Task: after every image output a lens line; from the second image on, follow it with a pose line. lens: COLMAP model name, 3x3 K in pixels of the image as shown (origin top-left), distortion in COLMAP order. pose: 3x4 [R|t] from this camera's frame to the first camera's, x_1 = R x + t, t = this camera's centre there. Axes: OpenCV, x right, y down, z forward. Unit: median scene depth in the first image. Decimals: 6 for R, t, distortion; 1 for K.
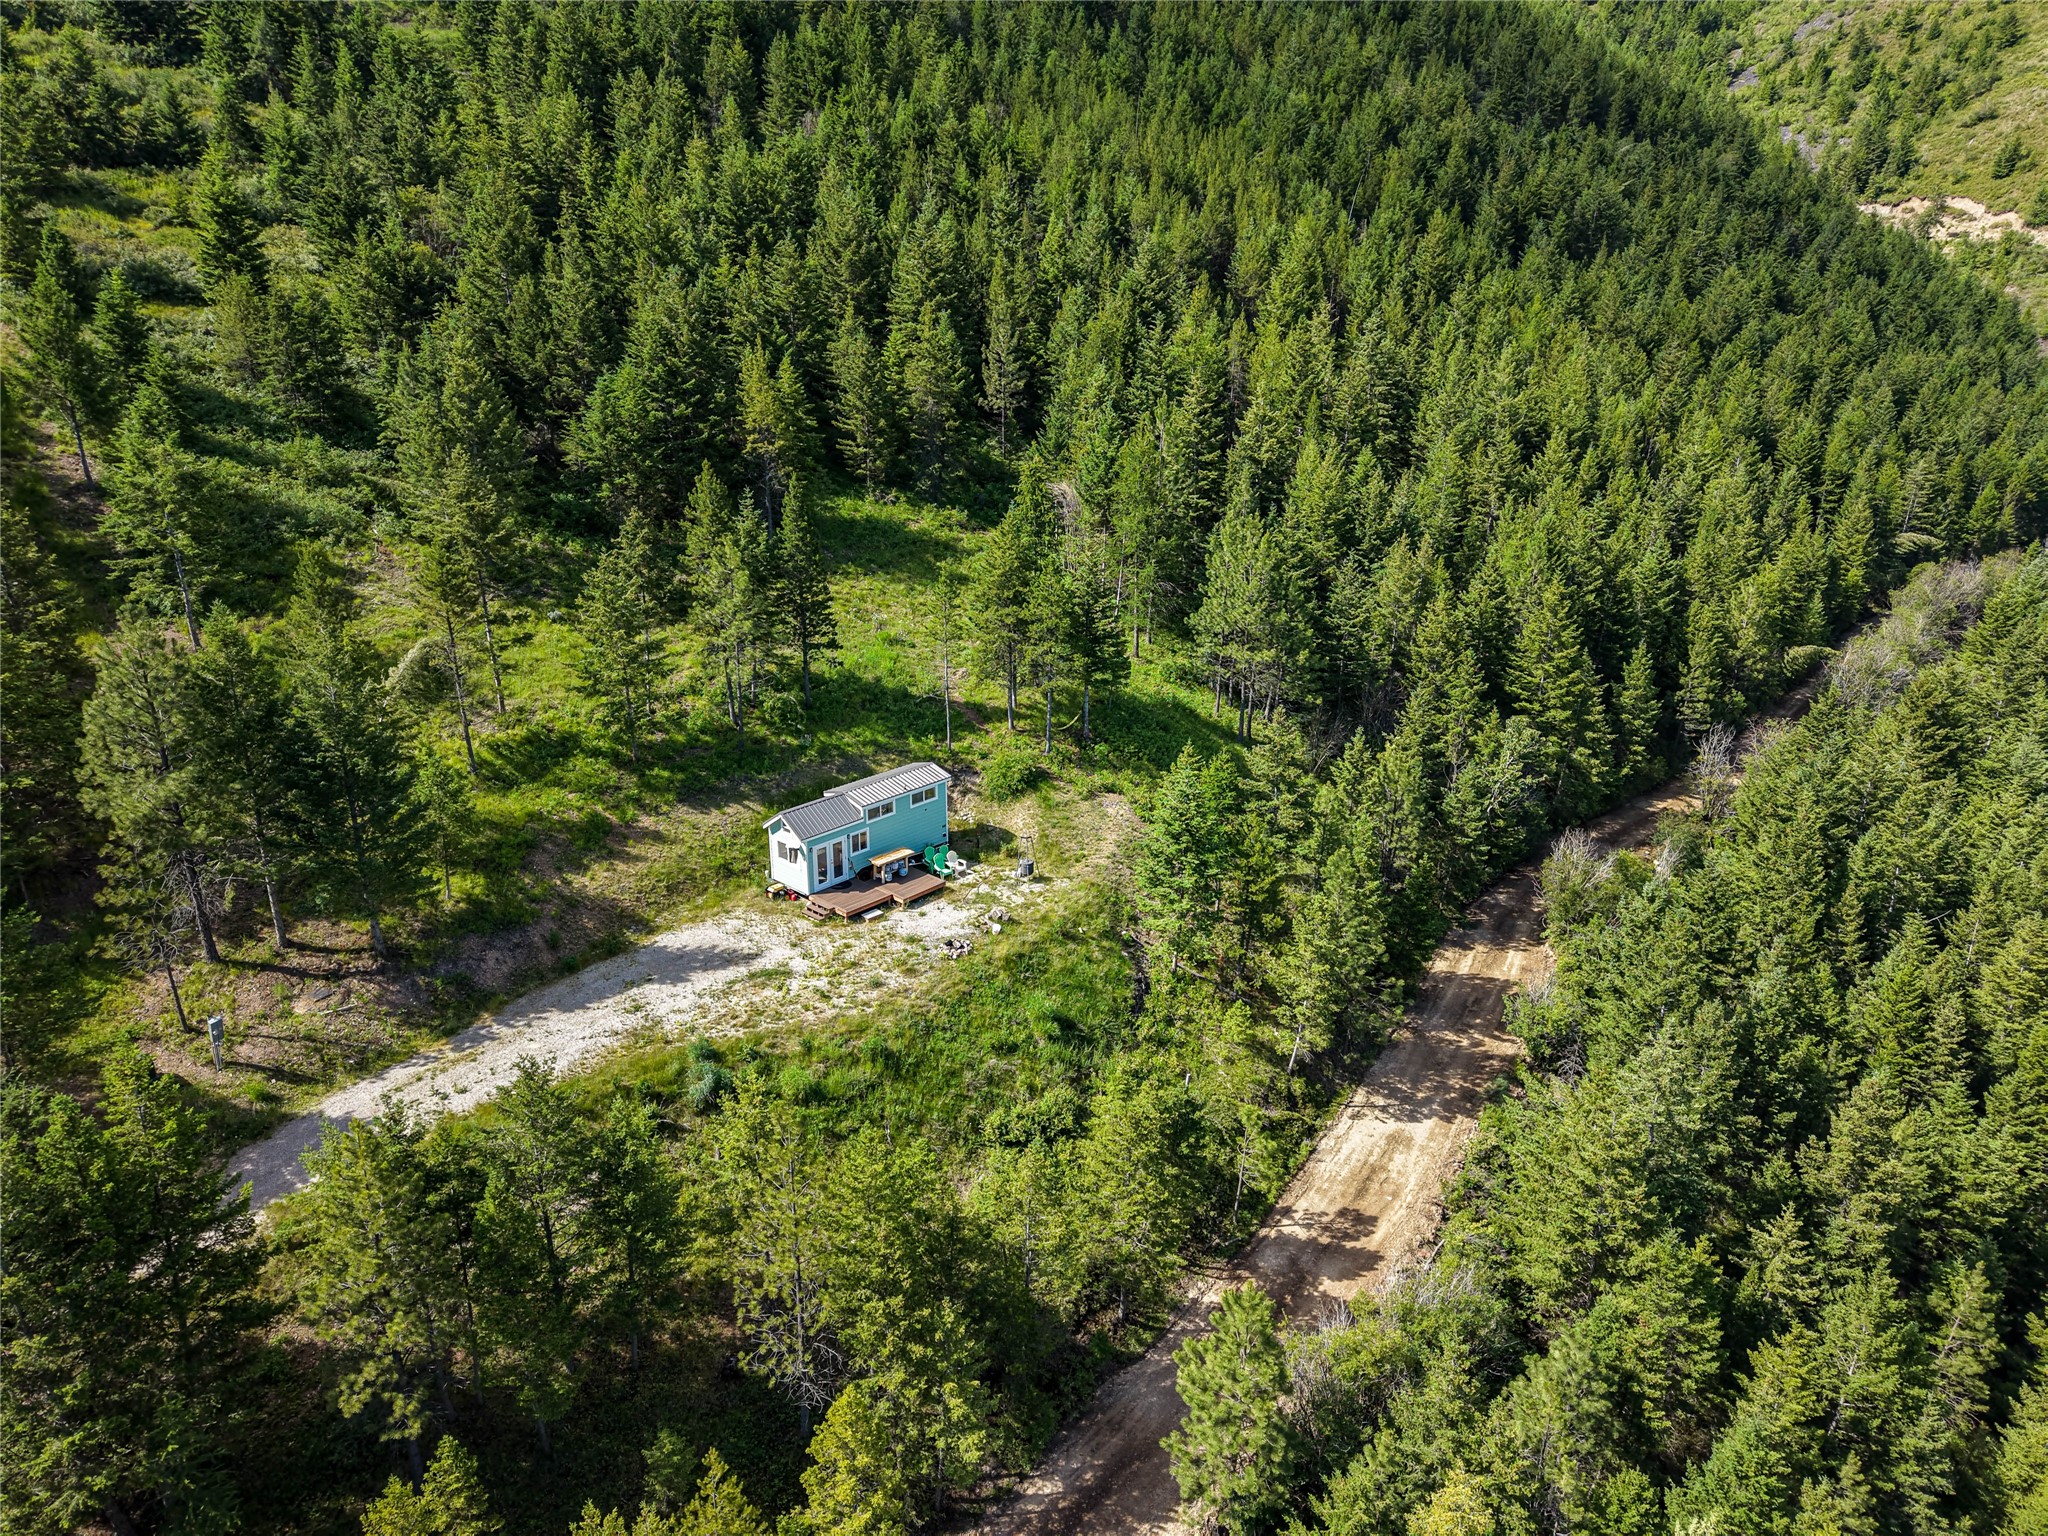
lens RADIAL K [[1386.4, 0, 1026.5], [0, 1386.4, 690.3], [0, 0, 1]] dist [0.031449, -0.025345]
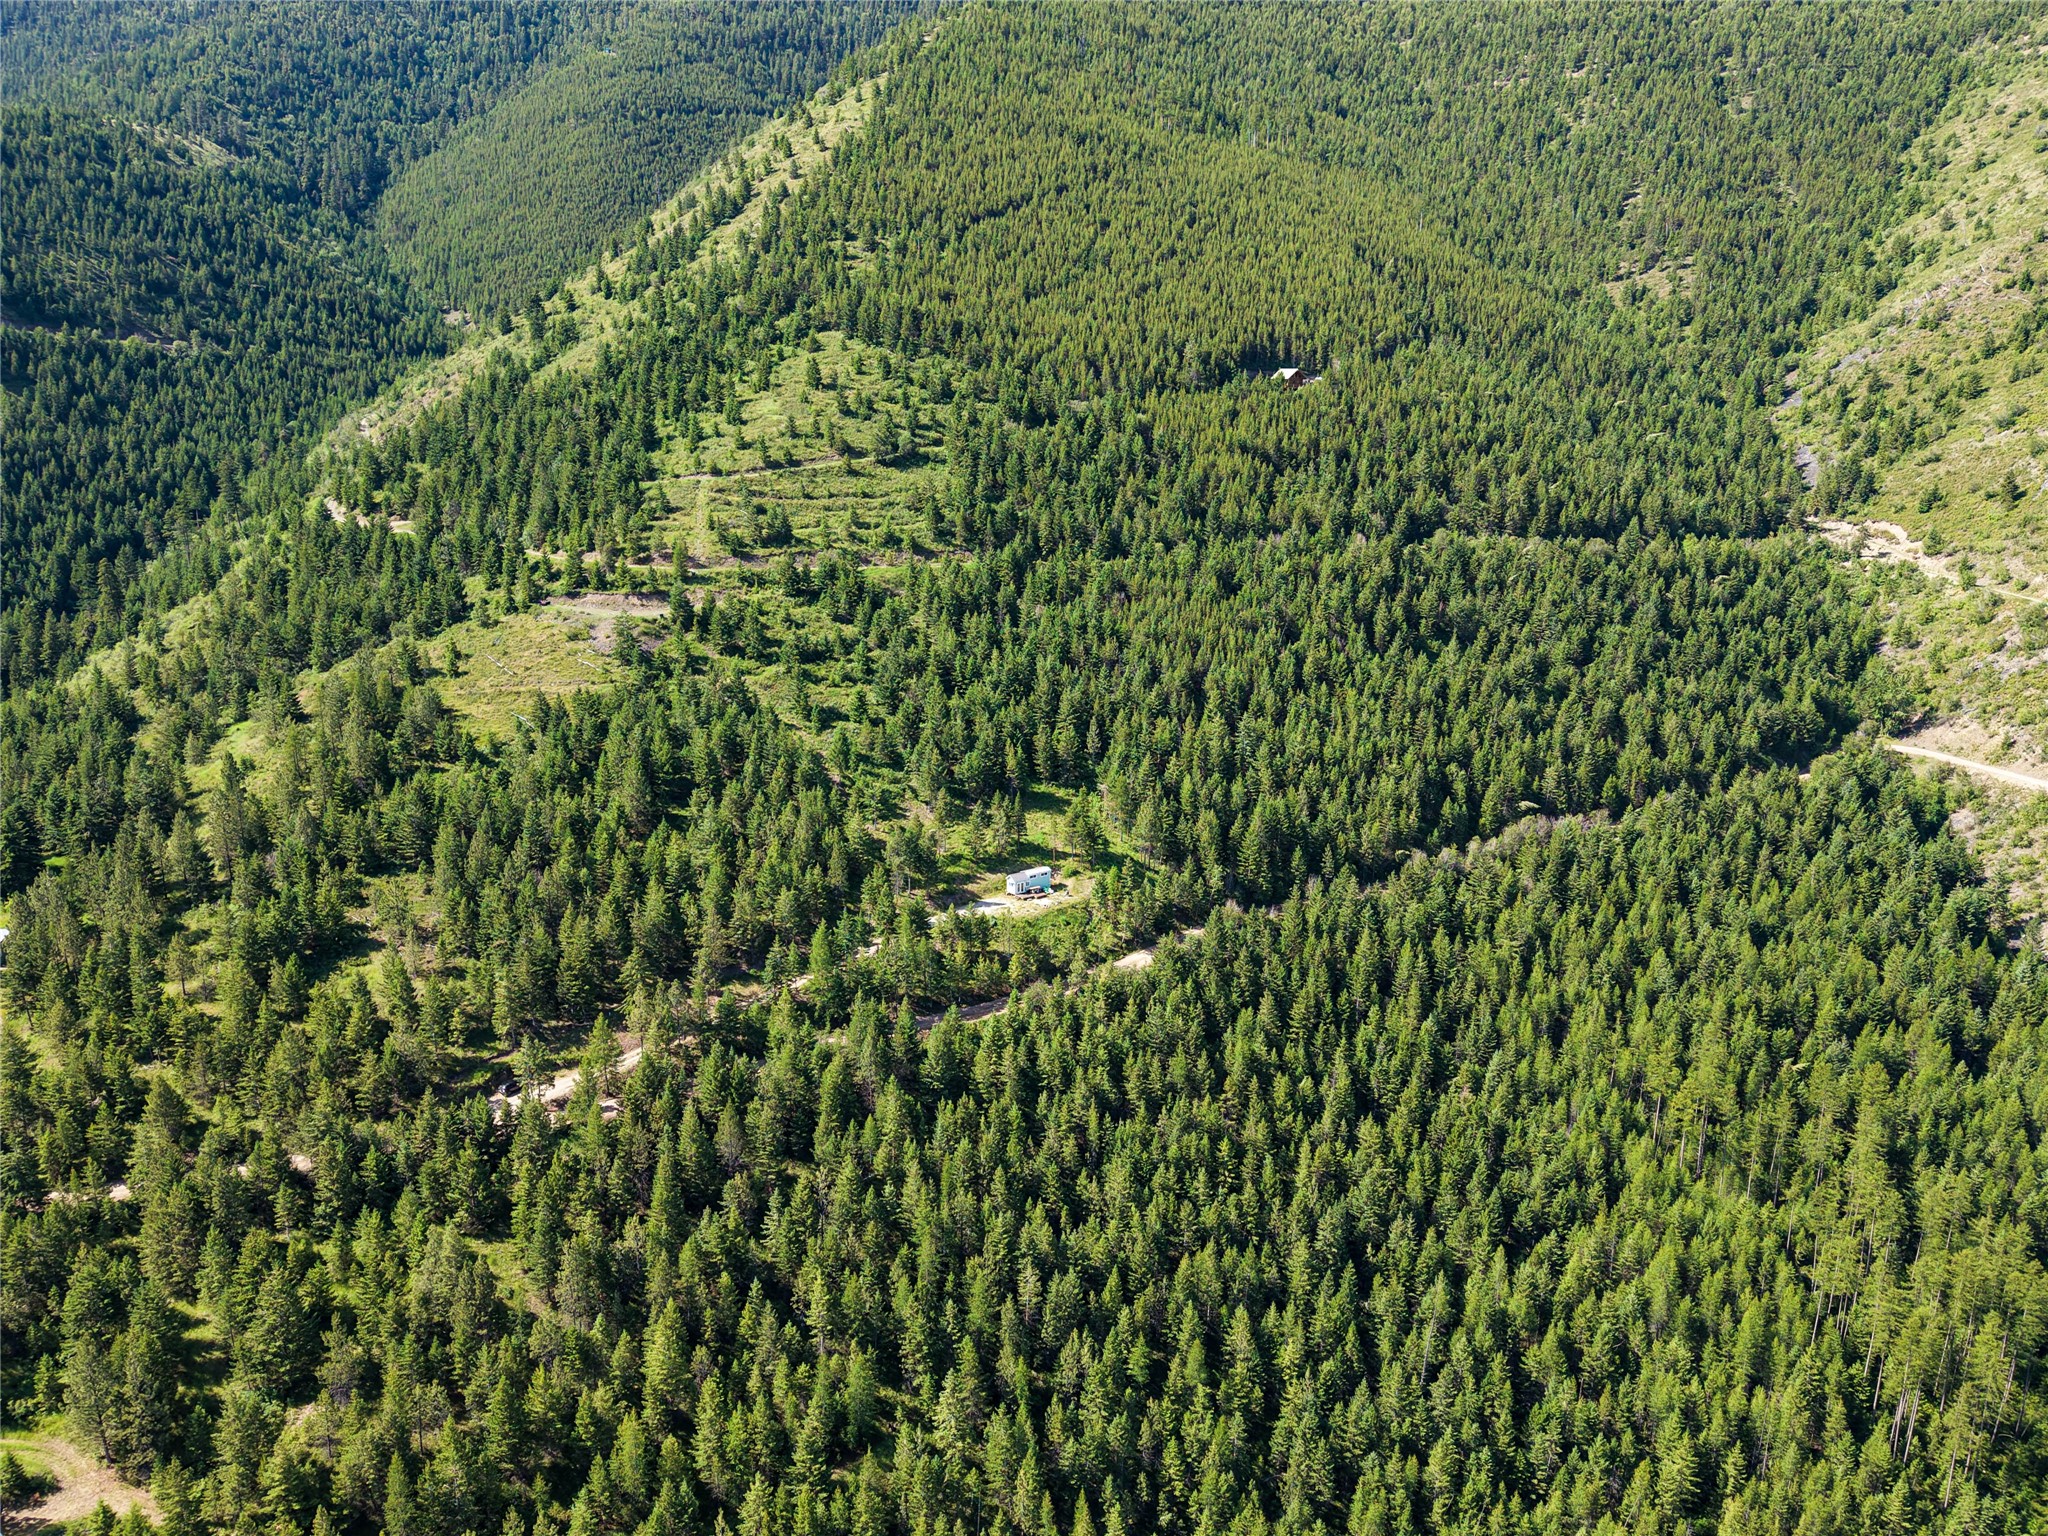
lens RADIAL K [[1372.6, 0, 1024.0], [0, 1372.6, 768.0], [0, 0, 1]] dist [0.029026, -0.024290]
pose [[0.983656, 0.050682, -0.172775, 0.437065], [-0.059252, 0.997237, -0.044810, -0.040339], [0.170027, 0.054315, 0.983941, -2.393545]]
